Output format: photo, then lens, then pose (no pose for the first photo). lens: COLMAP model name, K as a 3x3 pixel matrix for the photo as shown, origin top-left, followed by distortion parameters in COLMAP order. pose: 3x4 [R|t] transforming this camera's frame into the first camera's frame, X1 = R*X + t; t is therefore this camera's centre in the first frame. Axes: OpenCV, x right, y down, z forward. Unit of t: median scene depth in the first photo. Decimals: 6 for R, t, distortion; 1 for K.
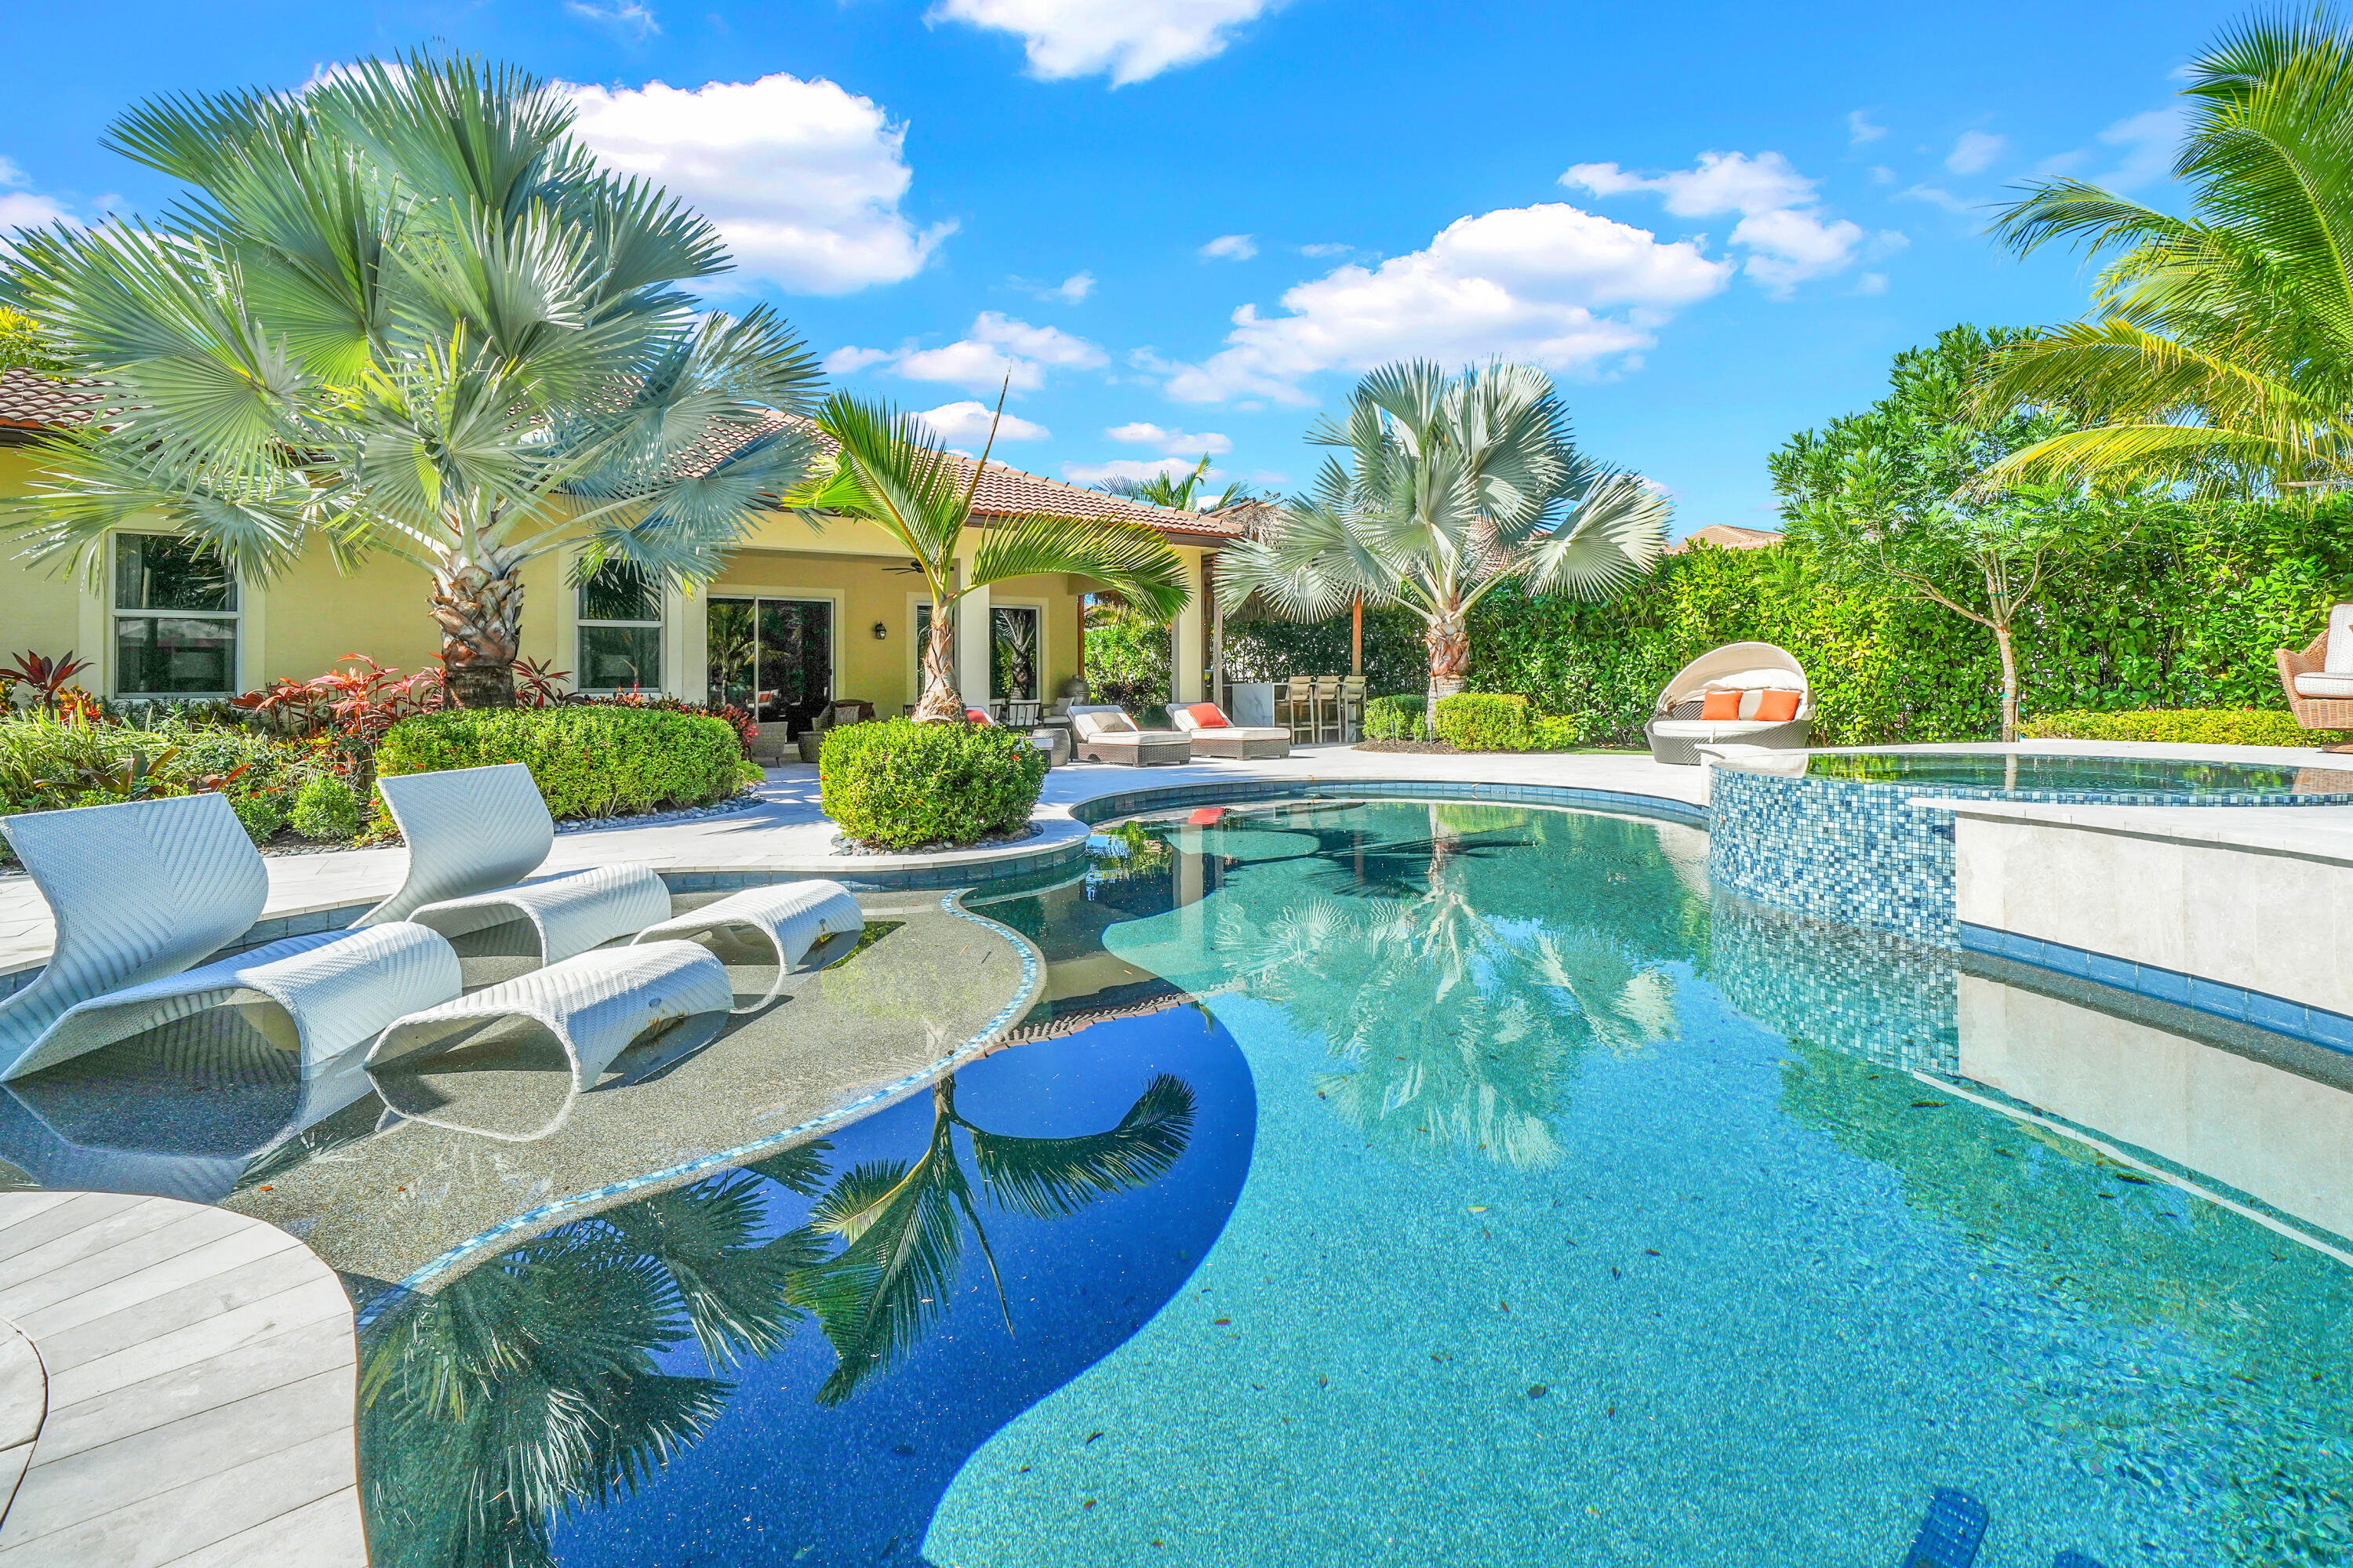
lens RADIAL K [[972.8, 0, 1178.8], [0, 972.8, 671.0], [0, 0, 1]] dist [-0.001232, -0.000004]
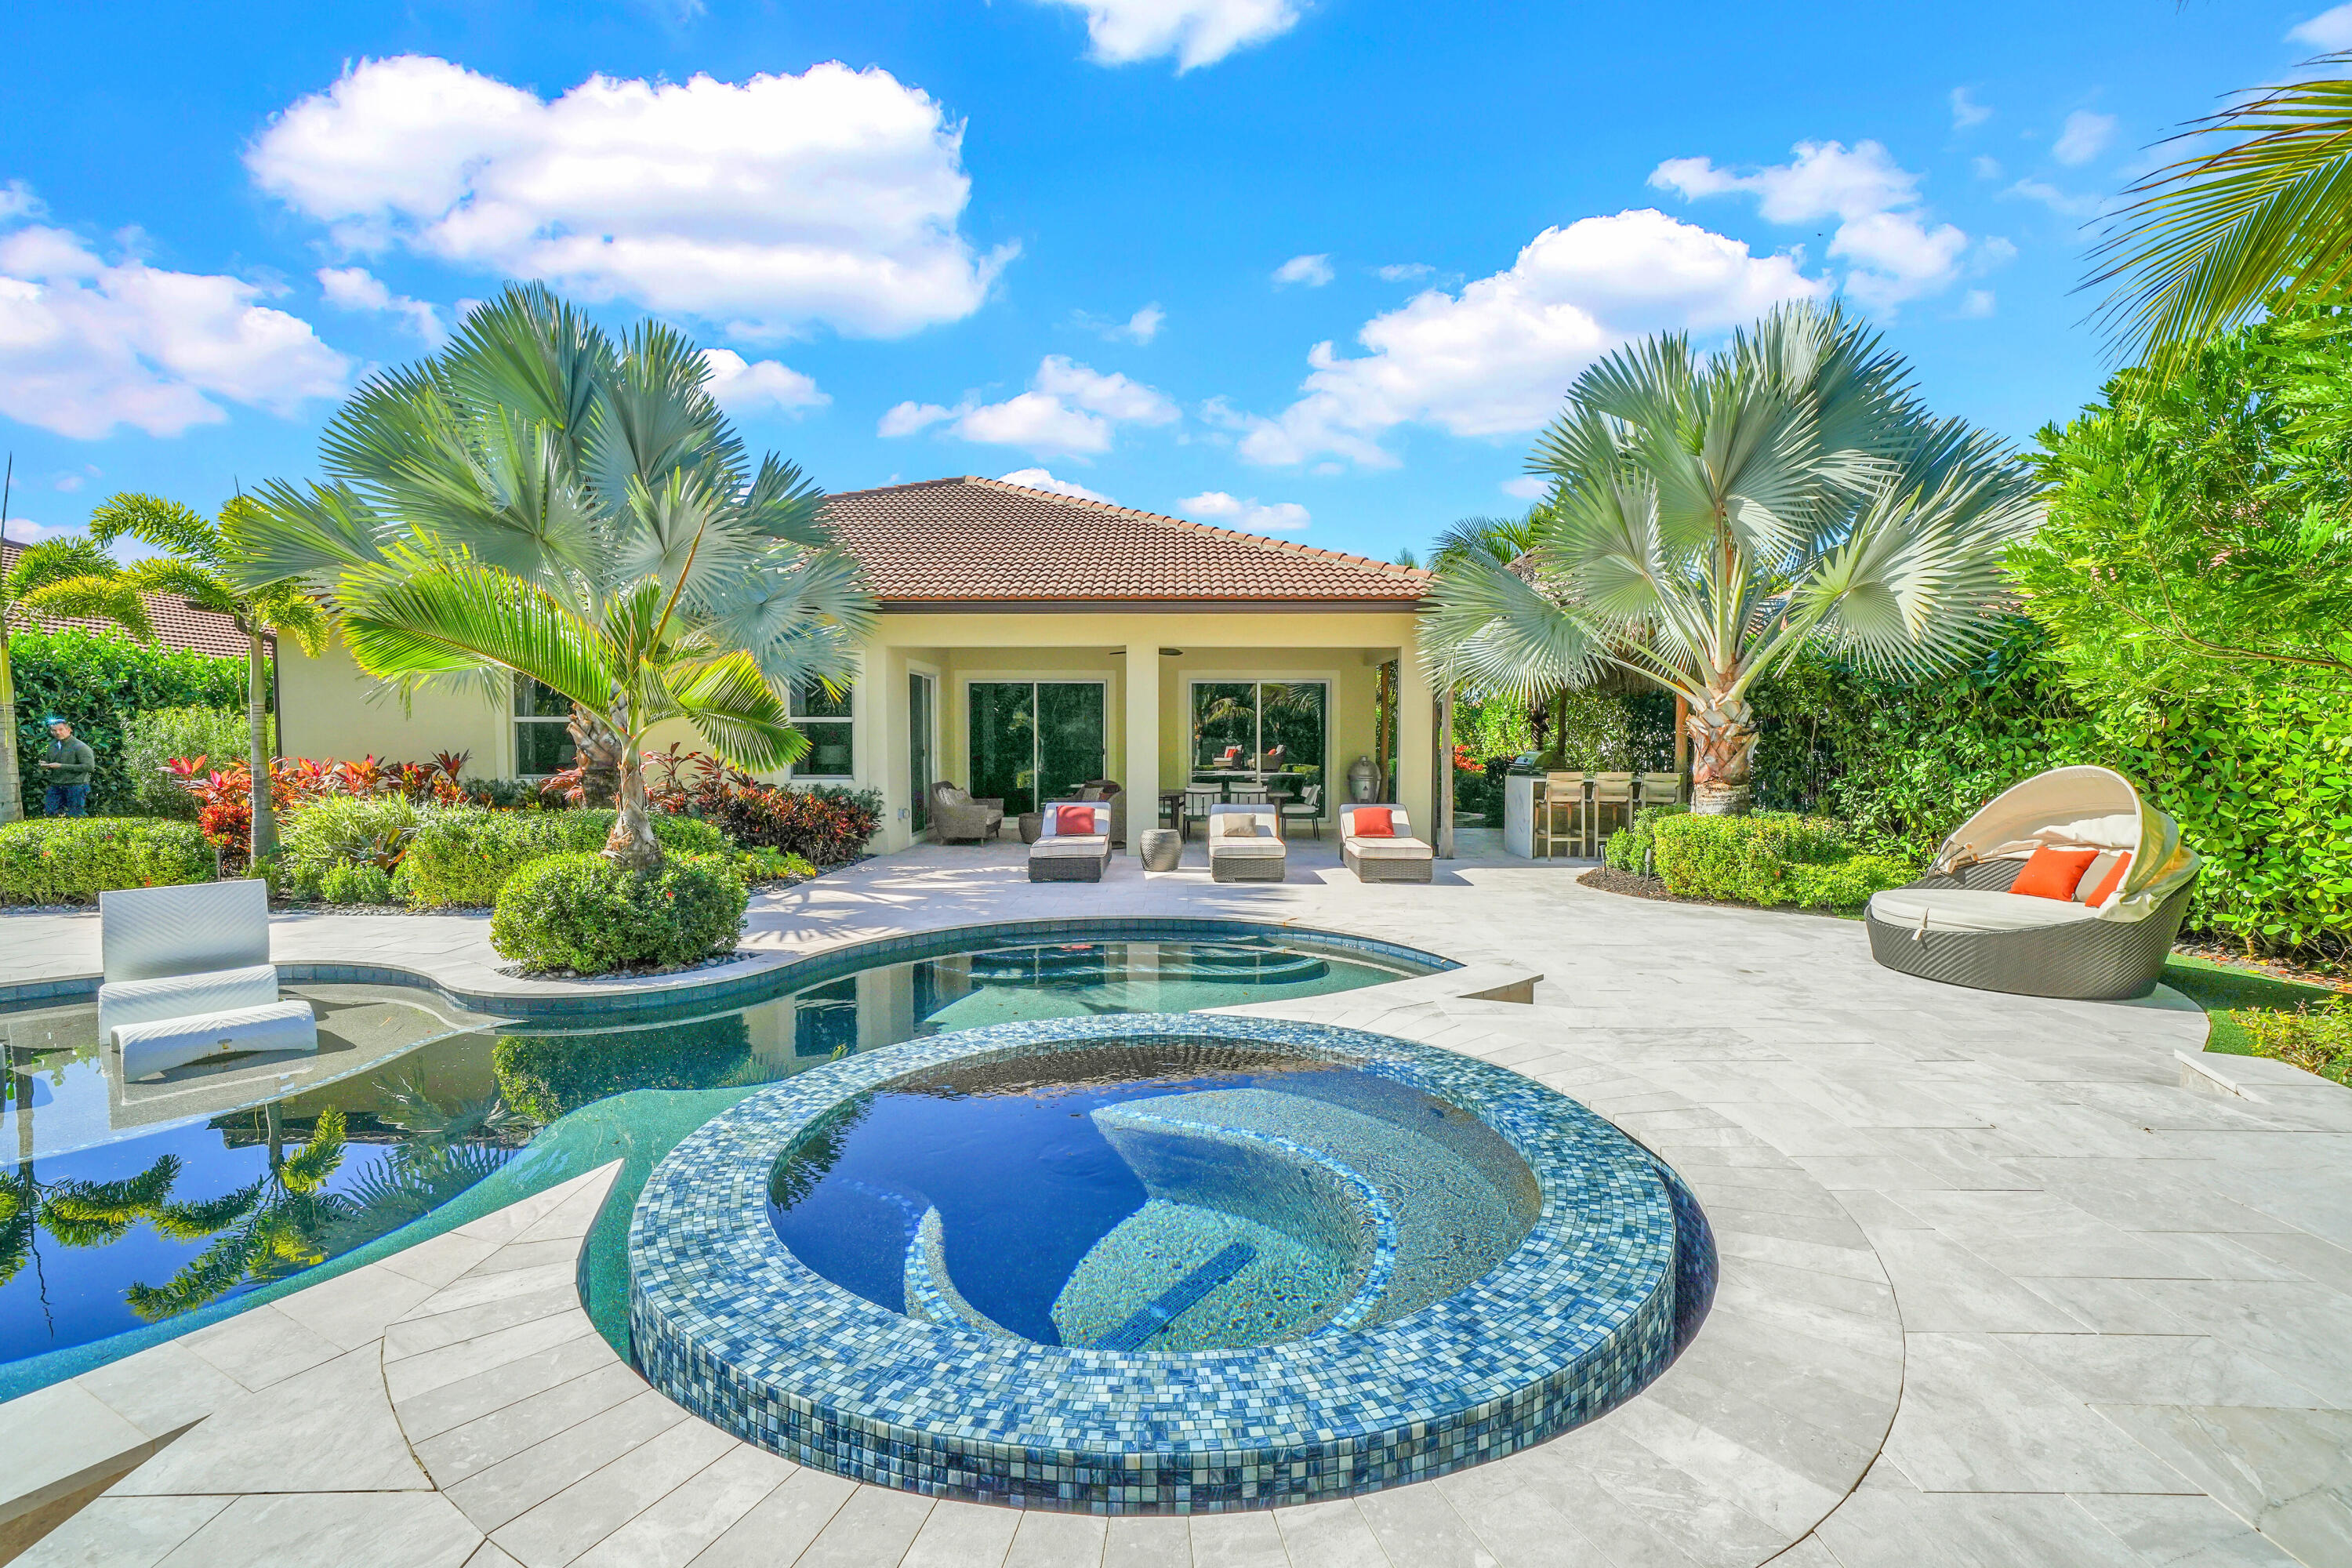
lens RADIAL K [[1029.3, 0, 1187.1], [0, 1029.3, 791.7], [0, 0, 1]] dist [0.000373, 0.000076]
pose [[0.829314, 0.044370, -0.557018, 0.578636], [-0.003507, 0.997236, 0.074215, -0.067193], [0.558772, -0.059594, 0.827178, 0.264584]]
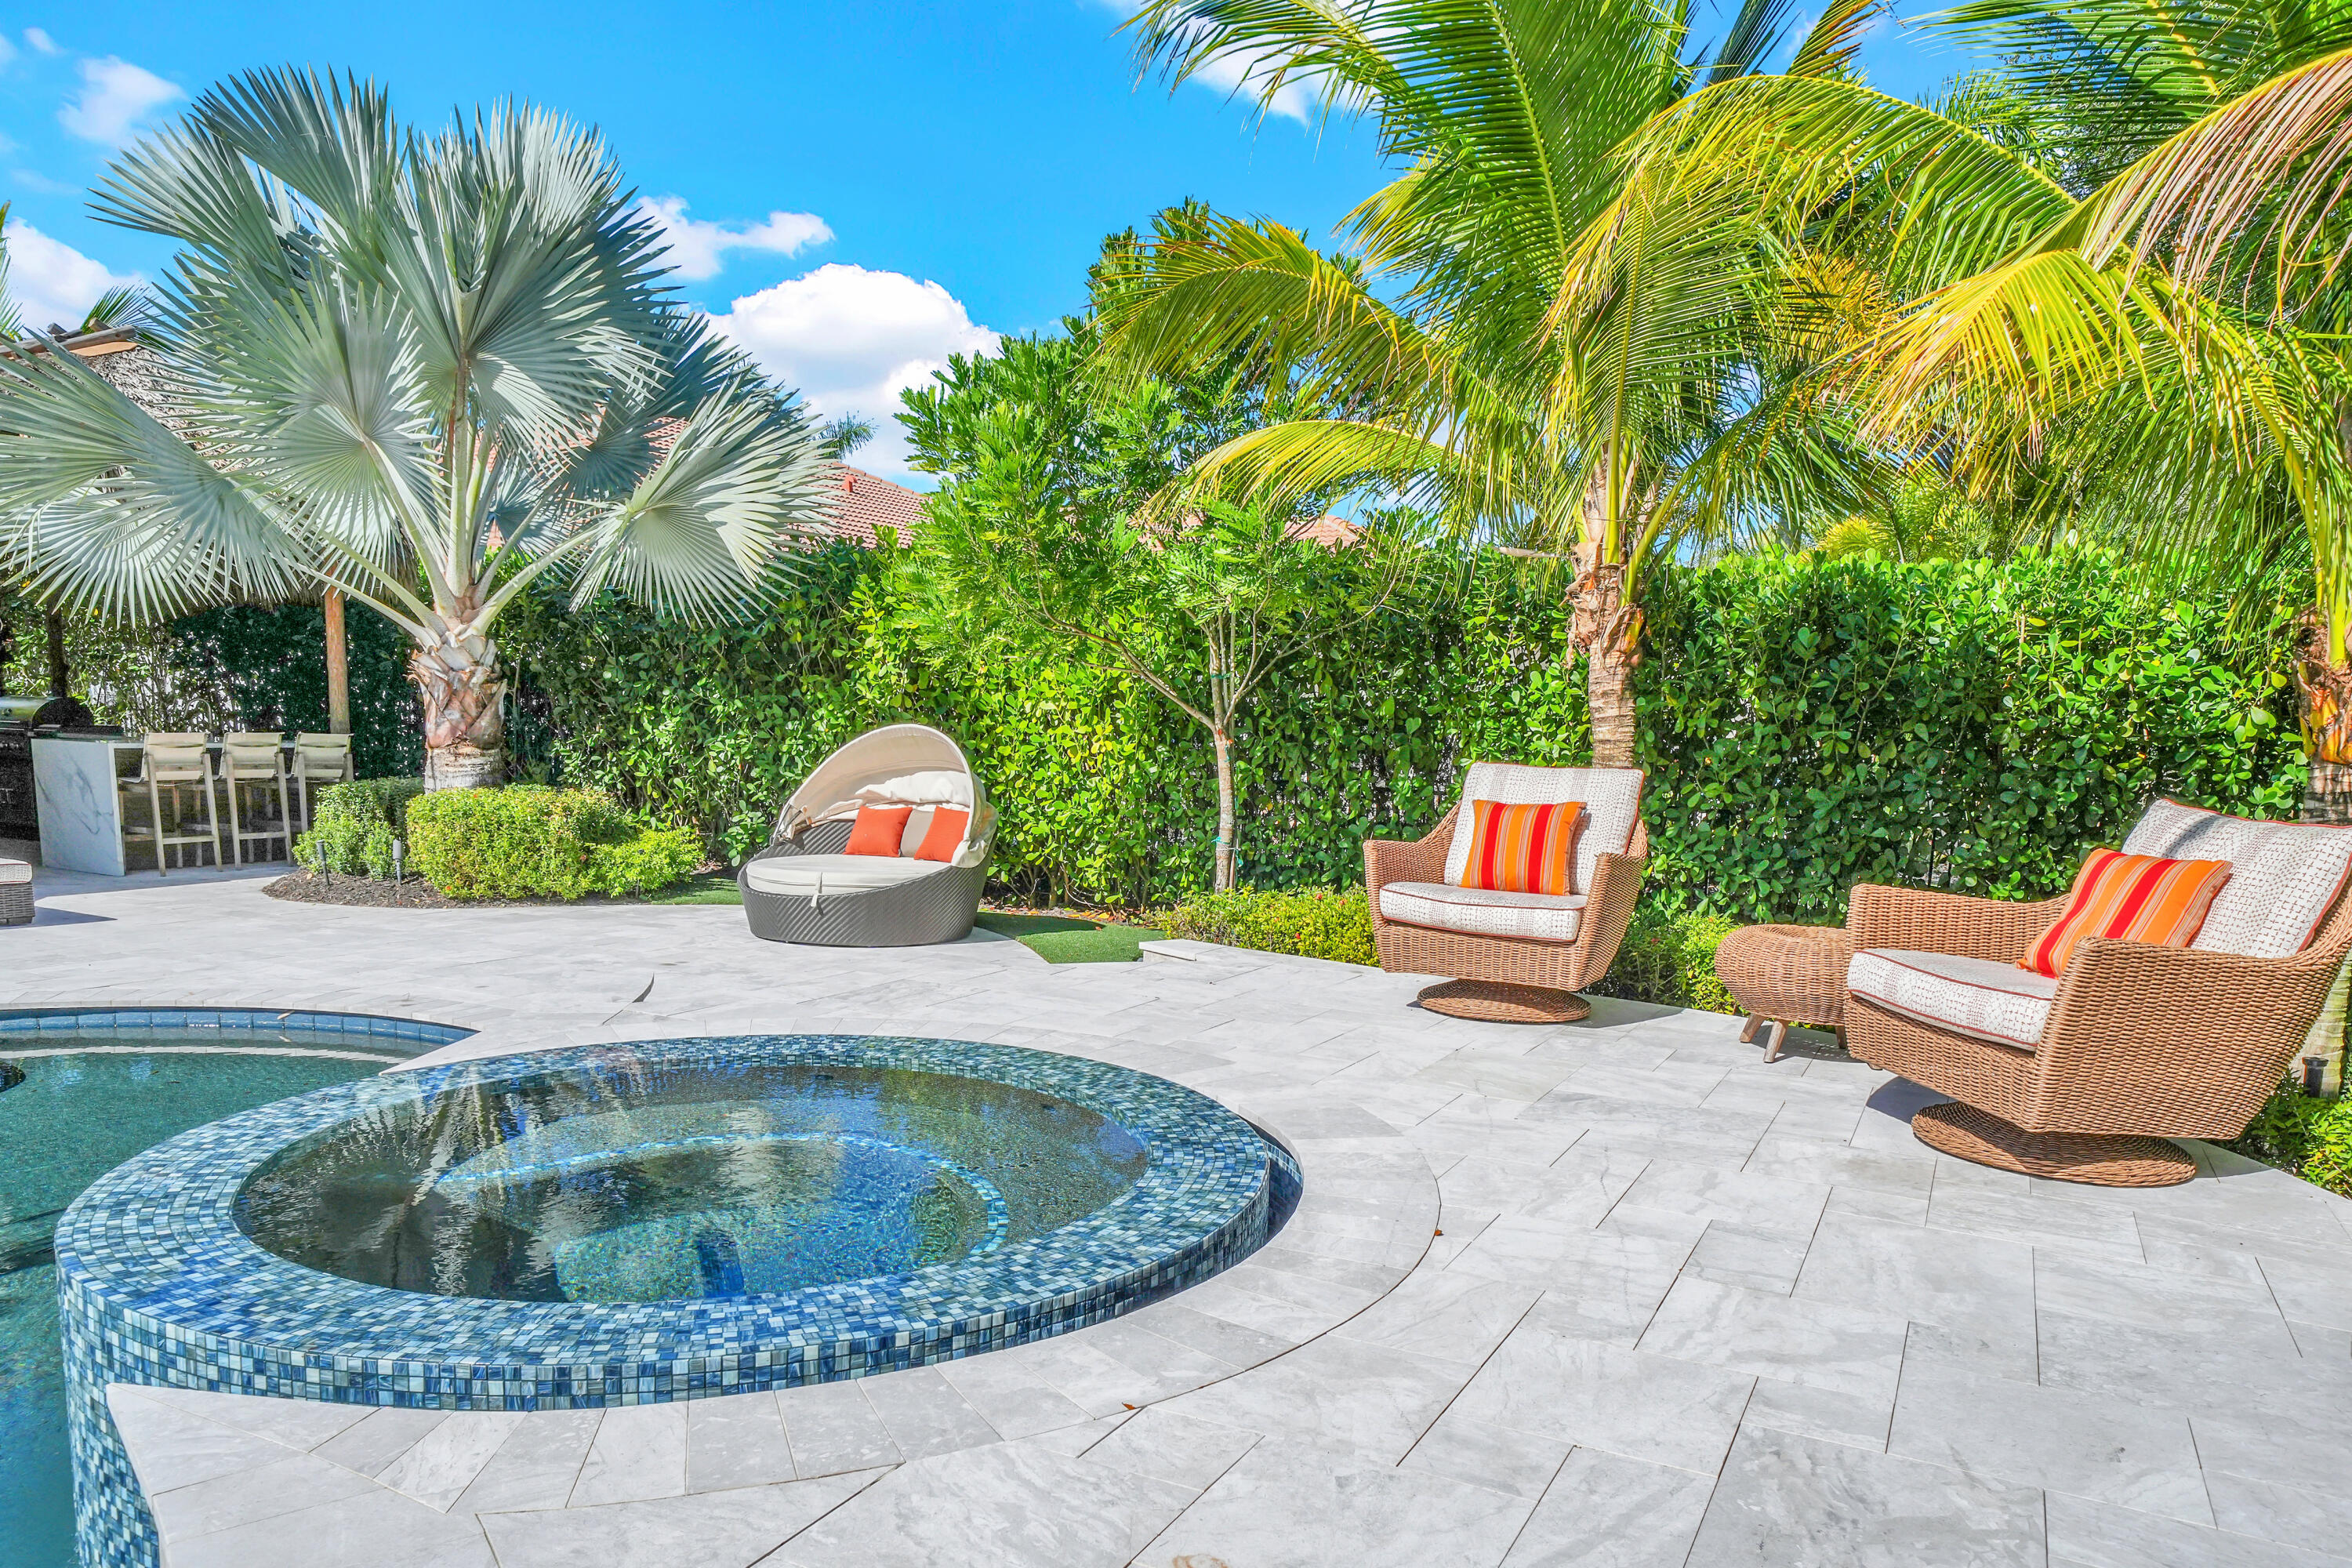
lens RADIAL K [[1551.3, 0, 1177.6], [0, 1551.3, 944.9], [0, 0, 1]] dist [0.004405, 0.001590]
pose [[0.879766, -0.031621, 0.474355, 0.335816], [-0.048704, 0.986541, 0.156092, -0.061494], [-0.472906, -0.160428, 0.866385, 0.123369]]
